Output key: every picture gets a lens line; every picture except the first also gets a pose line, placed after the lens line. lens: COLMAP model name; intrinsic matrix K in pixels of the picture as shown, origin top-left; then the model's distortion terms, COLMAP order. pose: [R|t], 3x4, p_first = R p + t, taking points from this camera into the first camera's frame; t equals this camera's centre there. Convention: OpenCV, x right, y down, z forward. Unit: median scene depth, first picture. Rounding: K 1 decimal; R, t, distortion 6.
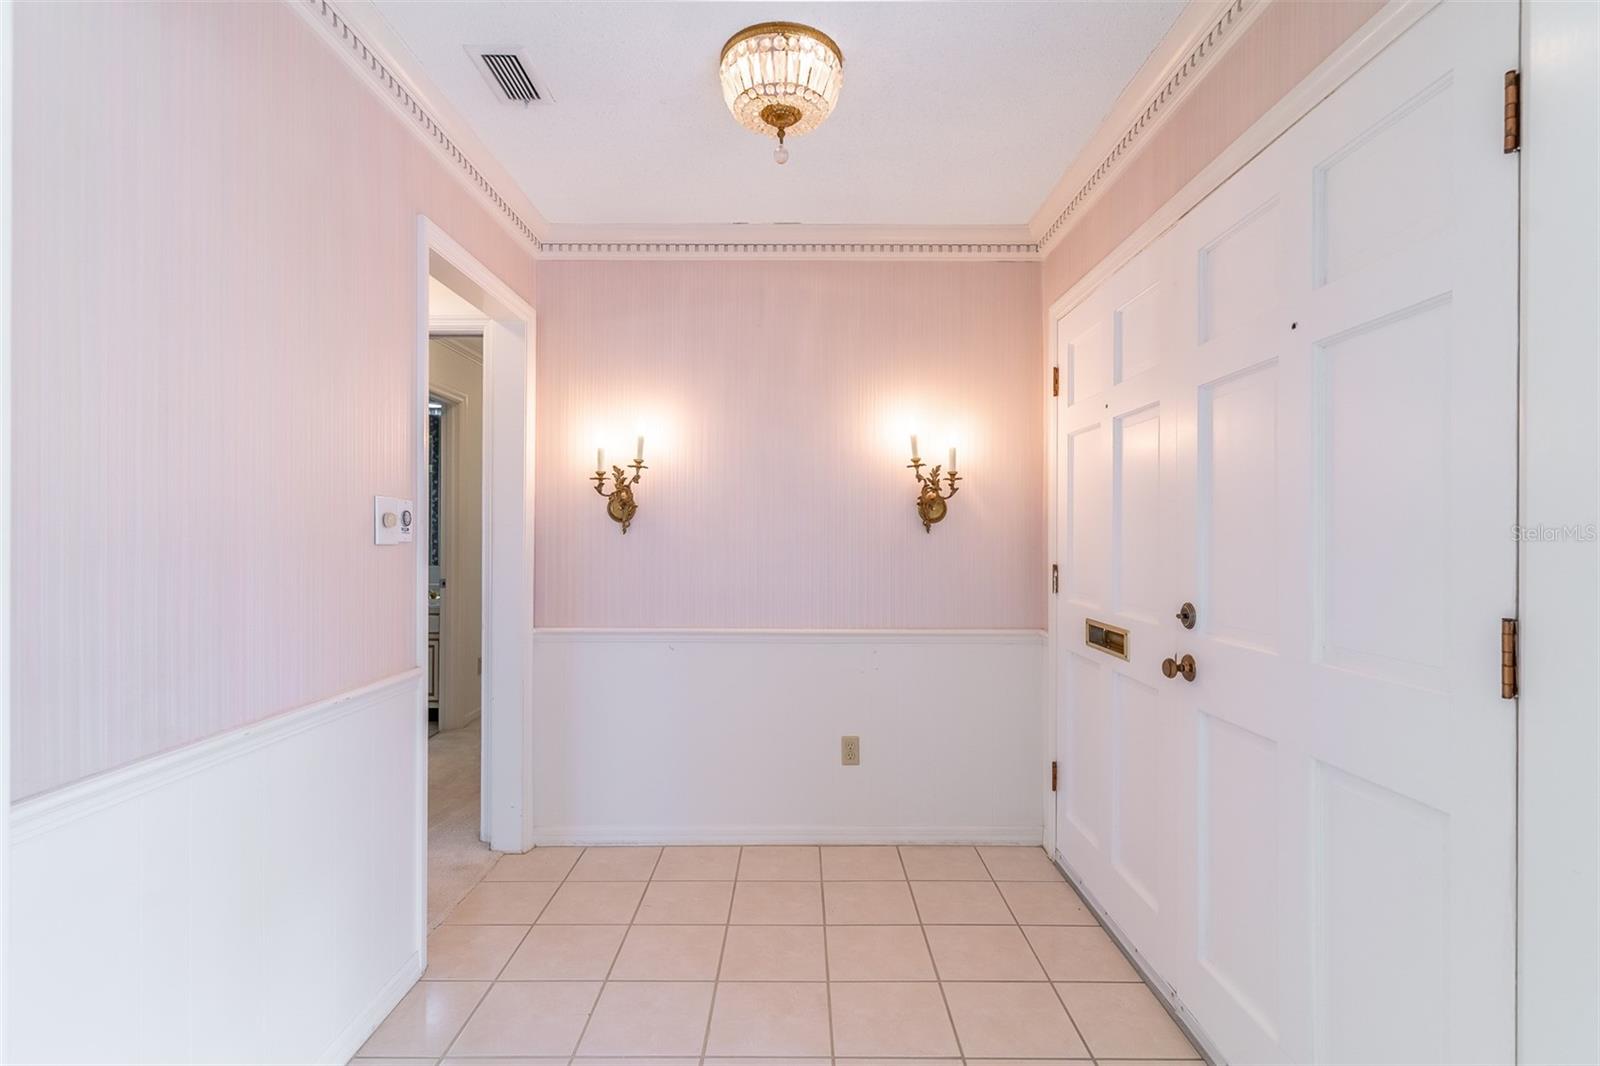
lens RADIAL K [[771.0, 0, 794.7], [0, 771.0, 536.9], [0, 0, 1]] dist [0.001118, 0.000242]
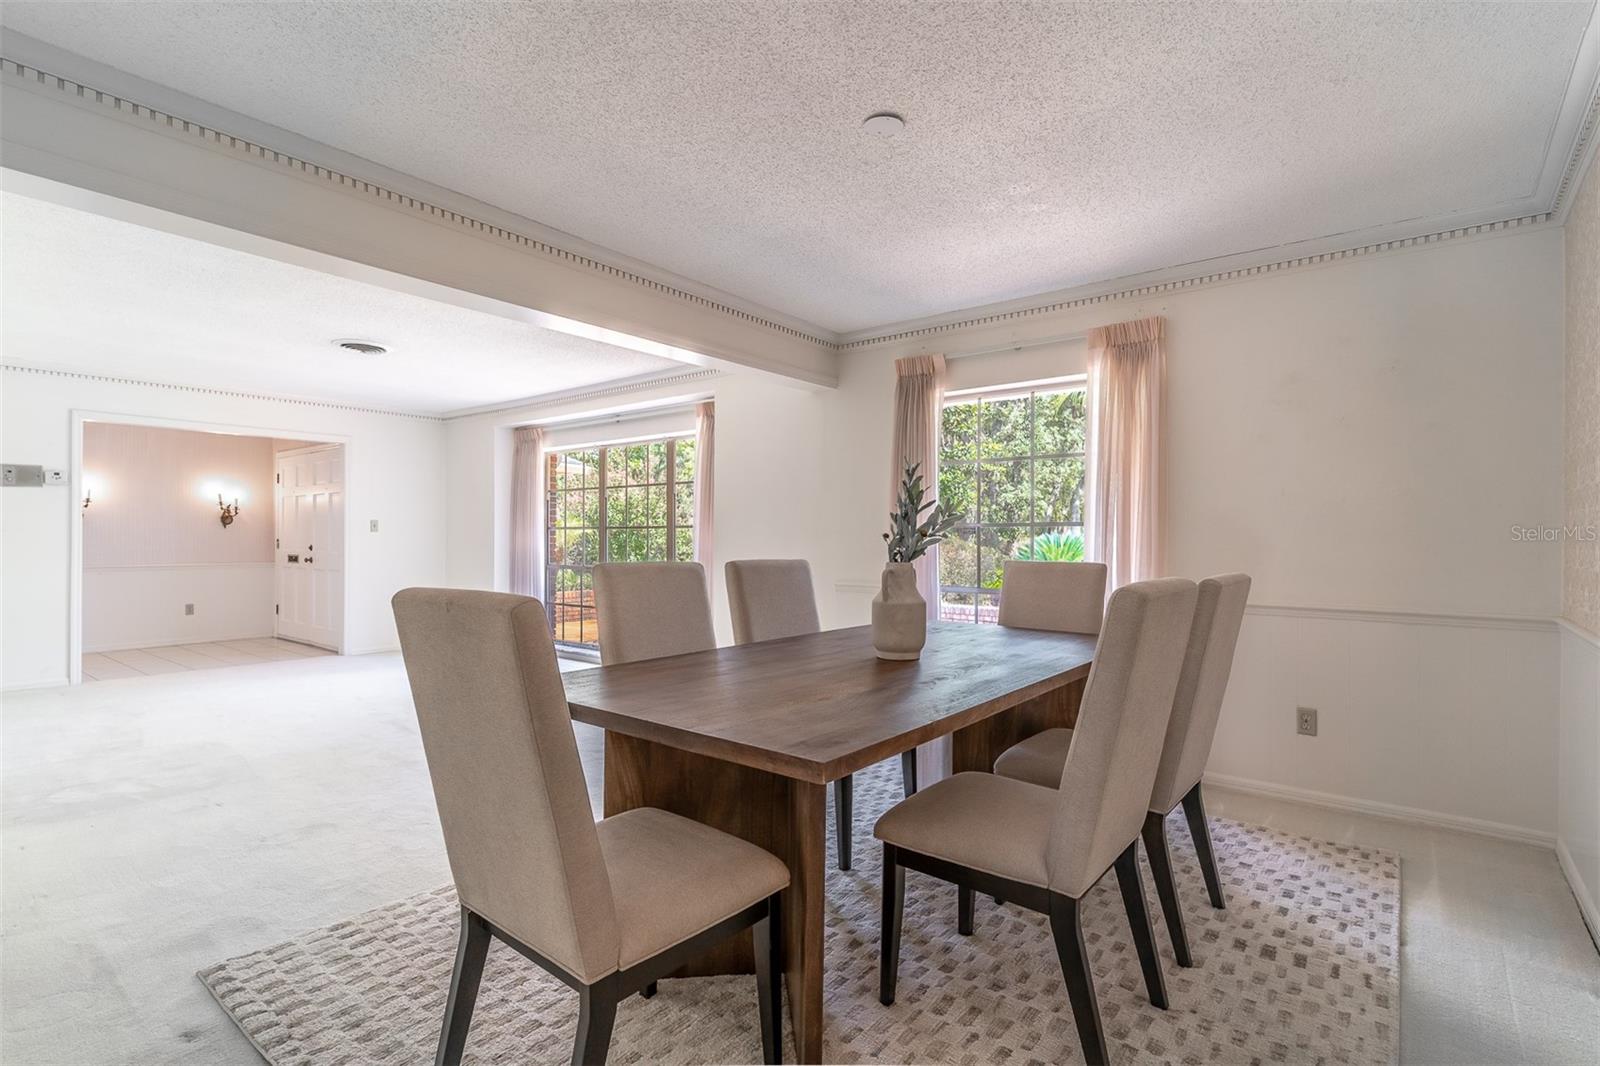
lens RADIAL K [[771.0, 0, 799.2], [0, 771.0, 534.4], [0, 0, 1]] dist [0.001118, 0.000242]
pose [[0.624210, -0.000611, 0.781257, -0.731154], [0.003096, 0.999994, -0.001692, 0.029670], [-0.781251, 0.003475, 0.624208, -2.430386]]
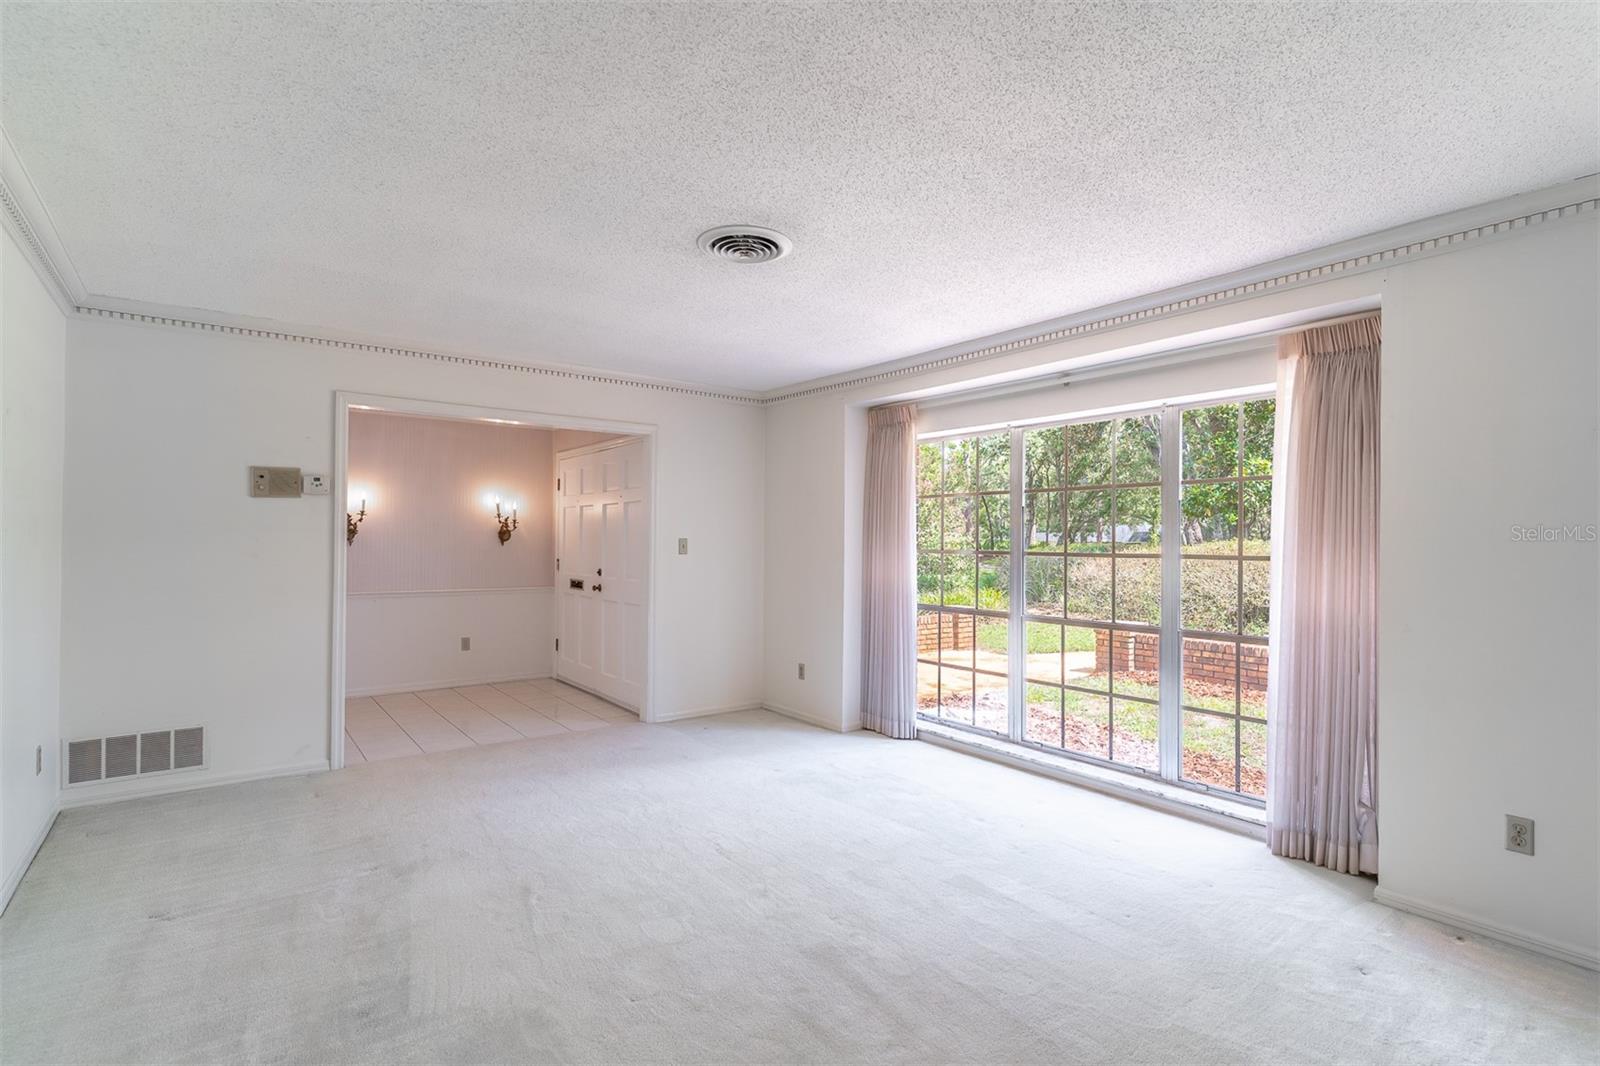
lens RADIAL K [[771.0, 0, 794.0], [0, 771.0, 539.4], [0, 0, 1]] dist [0.001118, 0.000242]
pose [[0.801148, 0.003660, 0.598455, -0.521837], [-0.003365, 0.999993, -0.001610, -0.023112], [-0.598457, -0.000724, 0.801155, -1.400180]]
